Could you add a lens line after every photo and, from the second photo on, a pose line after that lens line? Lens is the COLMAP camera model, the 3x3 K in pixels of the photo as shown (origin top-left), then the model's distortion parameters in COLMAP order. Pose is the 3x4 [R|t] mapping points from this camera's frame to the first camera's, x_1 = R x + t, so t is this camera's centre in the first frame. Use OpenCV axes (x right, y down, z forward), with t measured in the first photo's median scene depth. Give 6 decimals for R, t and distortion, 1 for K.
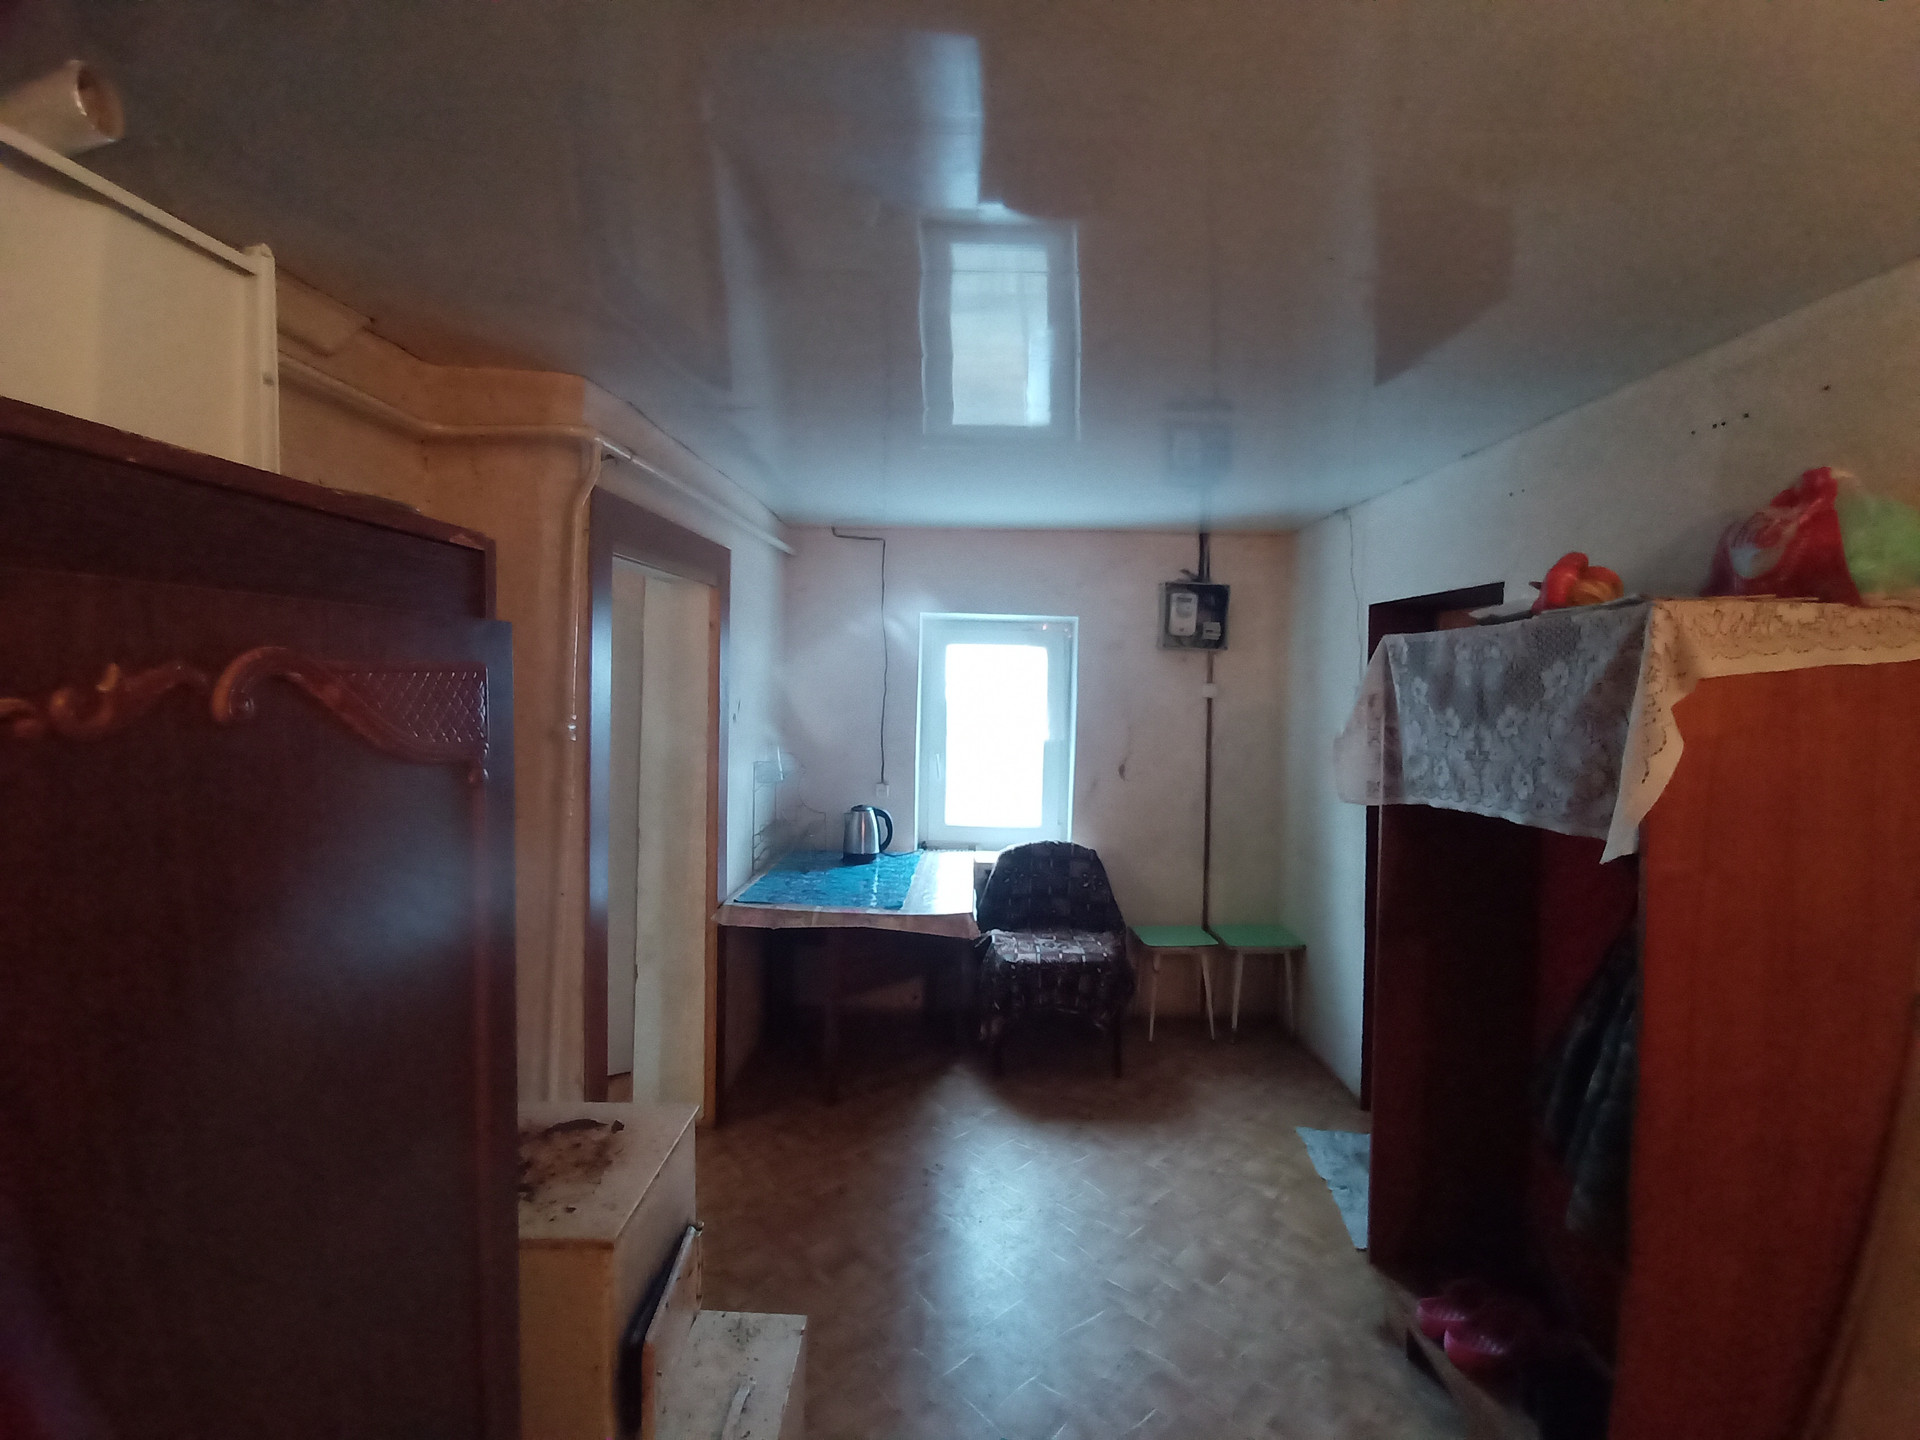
lens RADIAL K [[856.7, 0, 961.6], [0, 856.7, 708.3], [0, 0, 1]] dist [-0.001807, -0.000110]
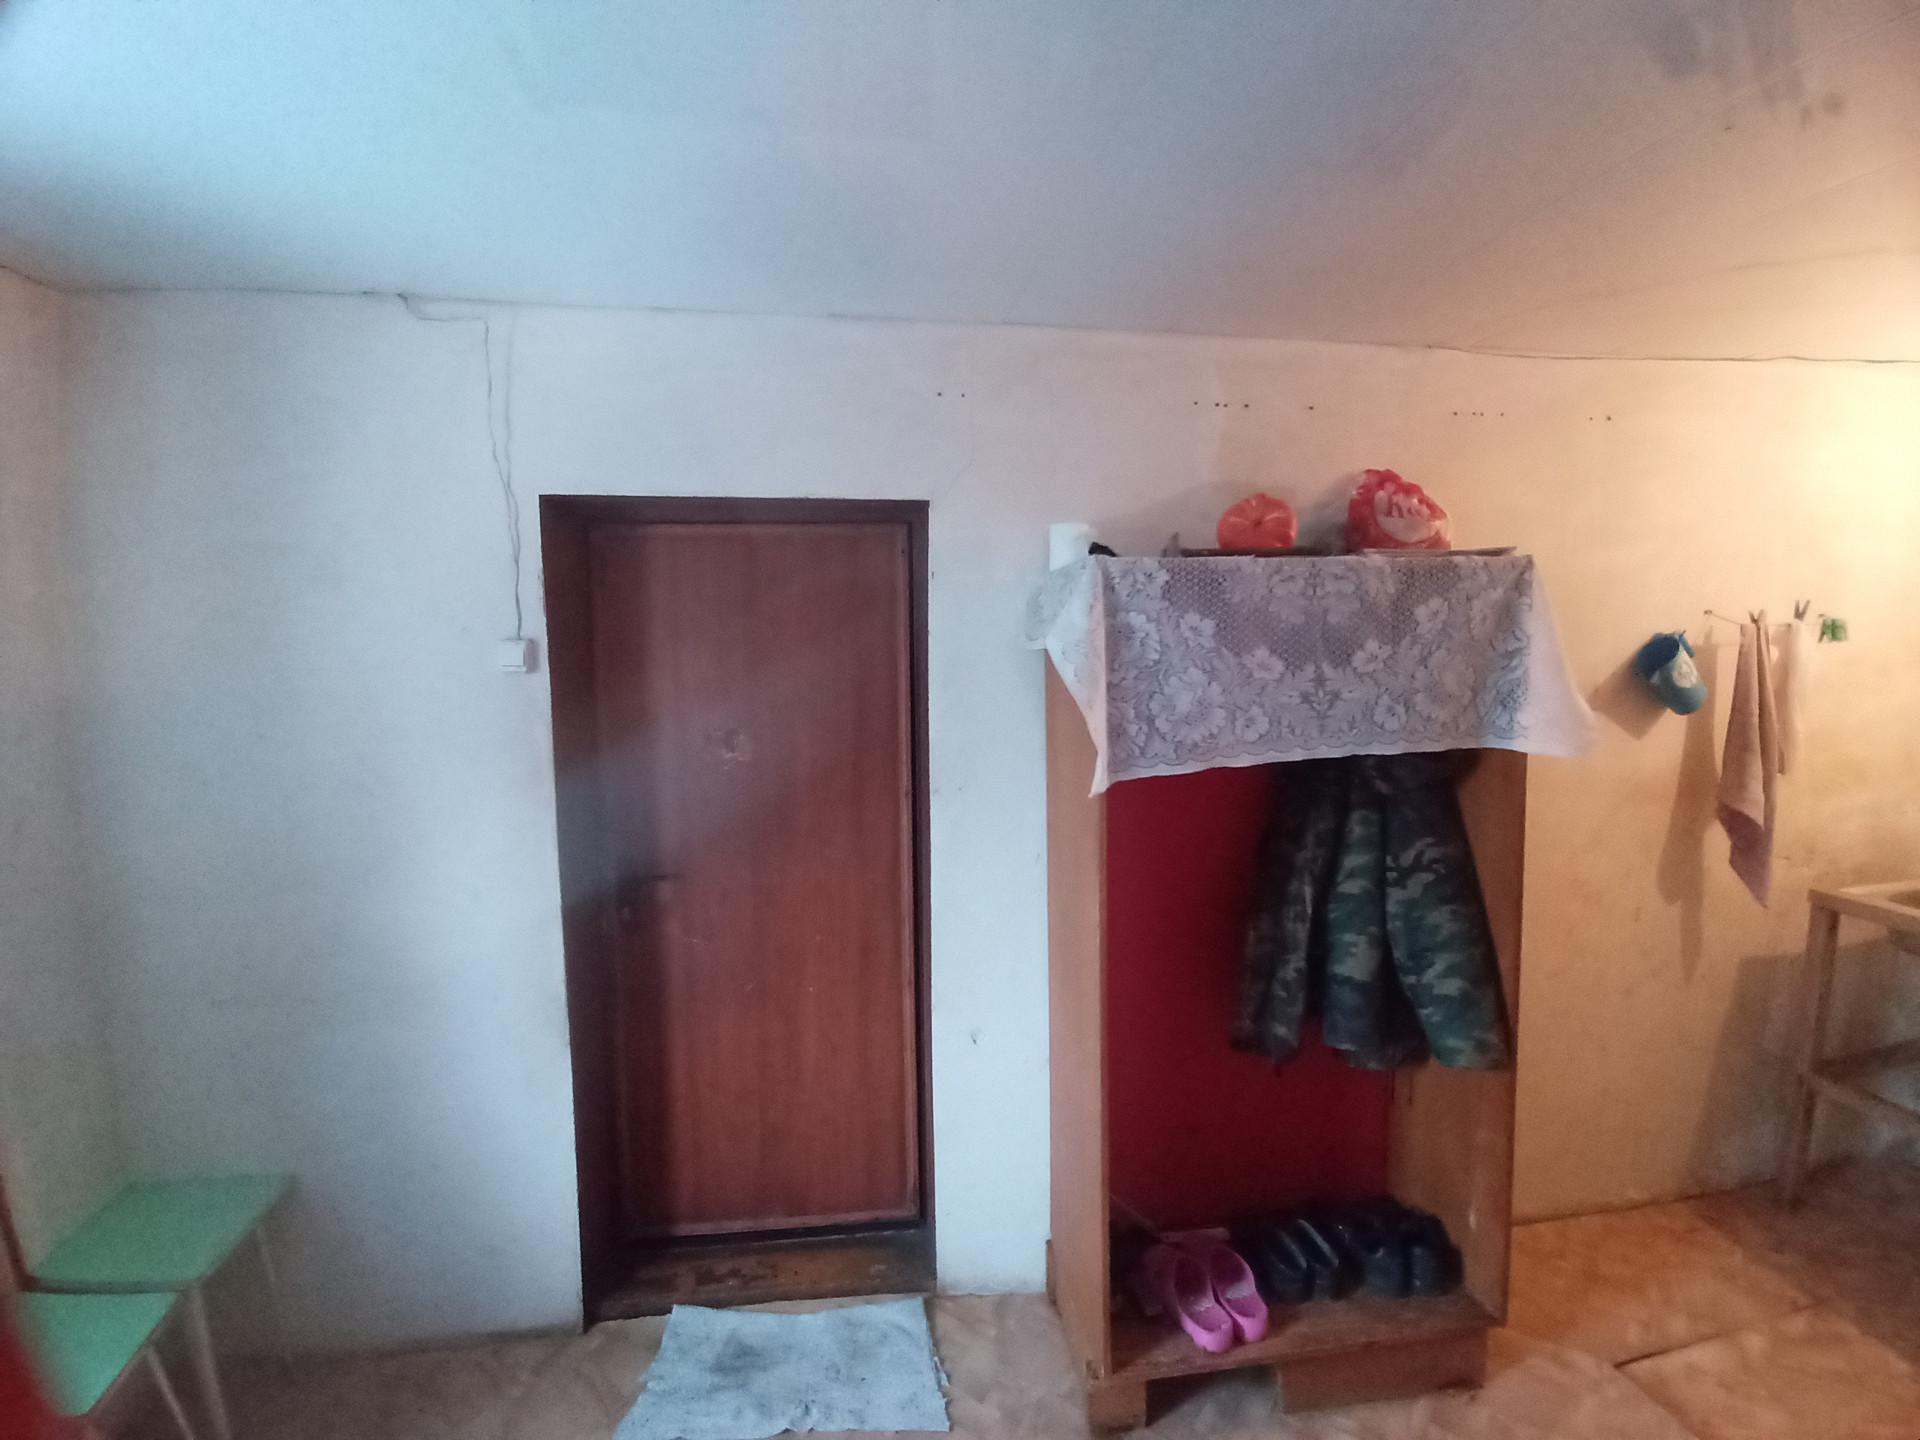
lens RADIAL K [[856.7, 0, 961.6], [0, 856.7, 708.3], [0, 0, 1]] dist [-0.001807, -0.000110]
pose [[-0.167332, -0.080518, 0.982607, -0.267033], [0.044722, 0.995014, 0.089150, -0.034719], [-0.984886, 0.058862, -0.162896, 1.602185]]
